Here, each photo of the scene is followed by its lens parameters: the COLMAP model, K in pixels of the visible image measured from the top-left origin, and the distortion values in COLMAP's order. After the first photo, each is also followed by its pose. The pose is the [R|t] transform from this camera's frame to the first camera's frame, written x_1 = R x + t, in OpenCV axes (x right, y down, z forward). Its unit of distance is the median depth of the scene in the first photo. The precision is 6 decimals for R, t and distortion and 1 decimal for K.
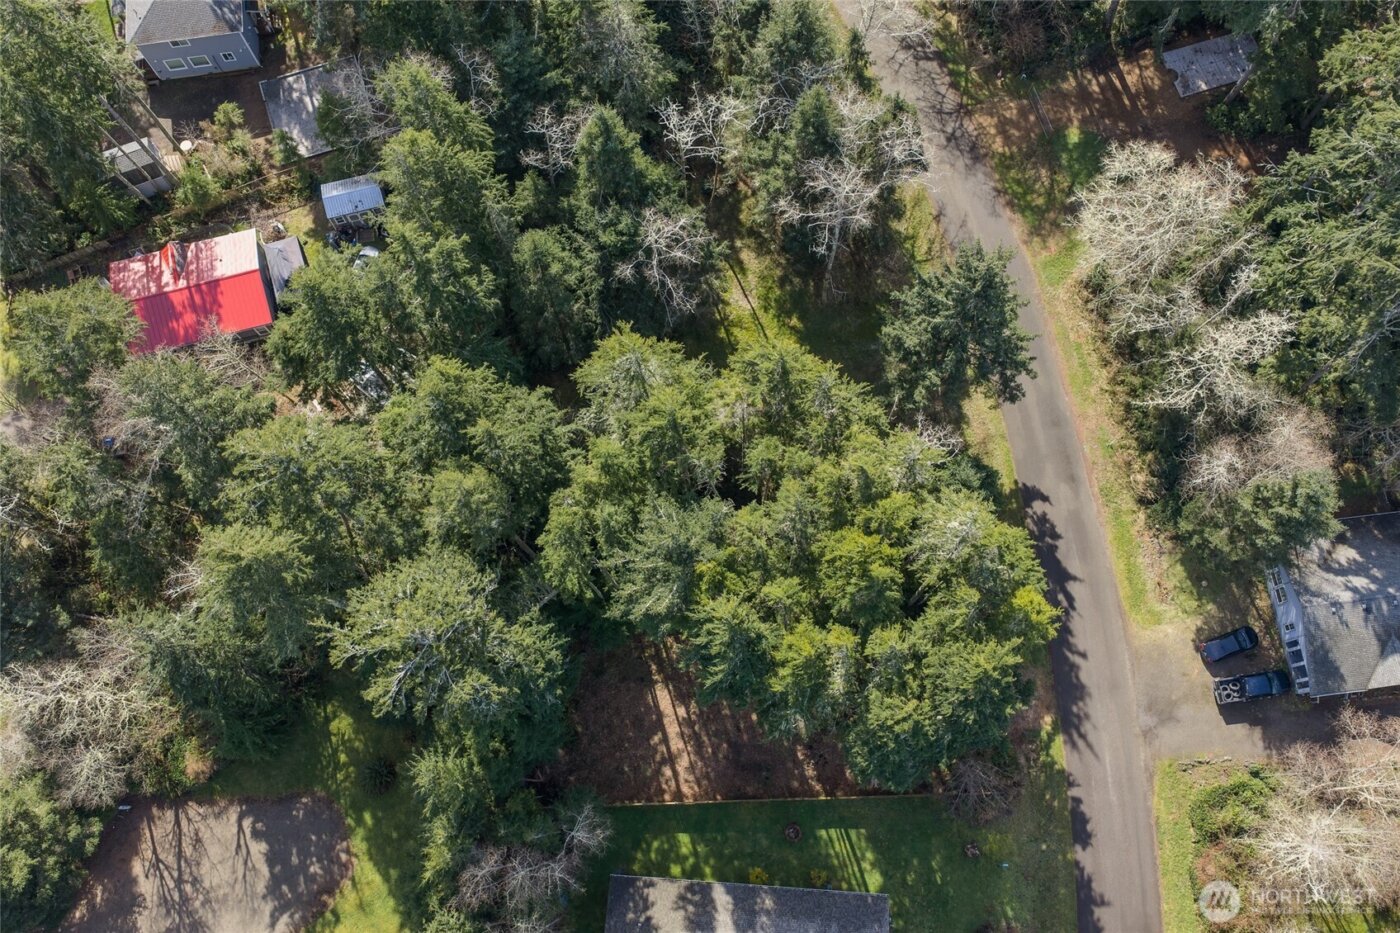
lens RADIAL K [[1163.1, 0, 702.8], [0, 1163.1, 485.2], [0, 0, 1]] dist [0.011007, -0.019318]
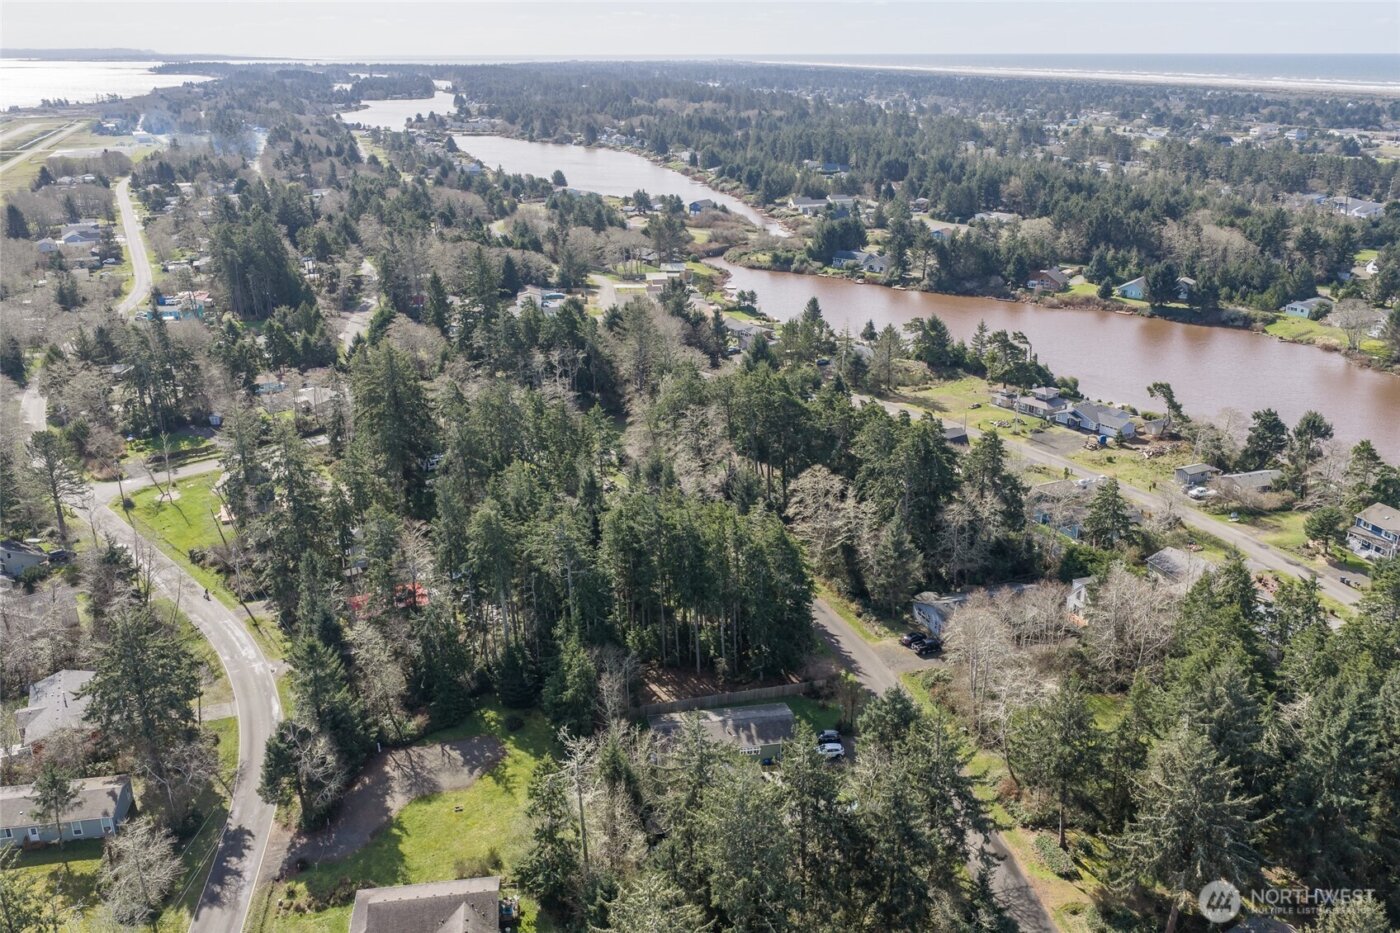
lens RADIAL K [[1163.1, 0, 697.0], [0, 1163.1, 481.9], [0, 0, 1]] dist [0.011007, -0.019318]
pose [[0.973372, -0.080290, 0.214709, -0.370350], [0.219820, 0.592551, -0.774959, 1.571426], [-0.065005, 0.801521, 0.594422, -0.463760]]
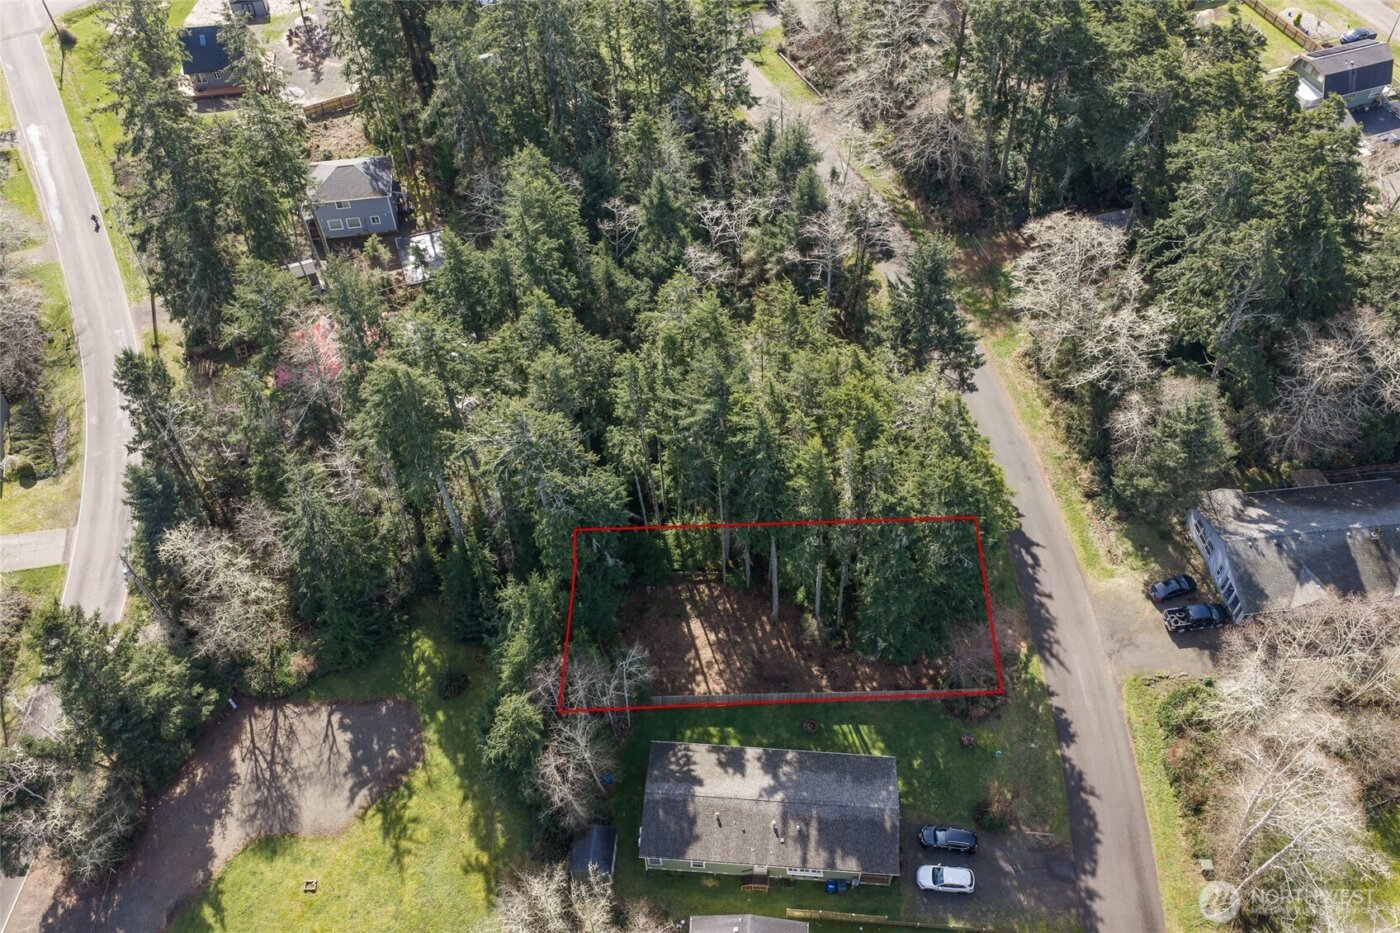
lens RADIAL K [[1163.1, 0, 696.6], [0, 1163.1, 474.1], [0, 0, 1]] dist [0.011007, -0.019318]
pose [[0.999930, 0.002692, -0.011551, -0.021938], [-0.006974, 0.921215, -0.388992, 0.517086], [0.009594, 0.389045, 0.921169, -0.152834]]
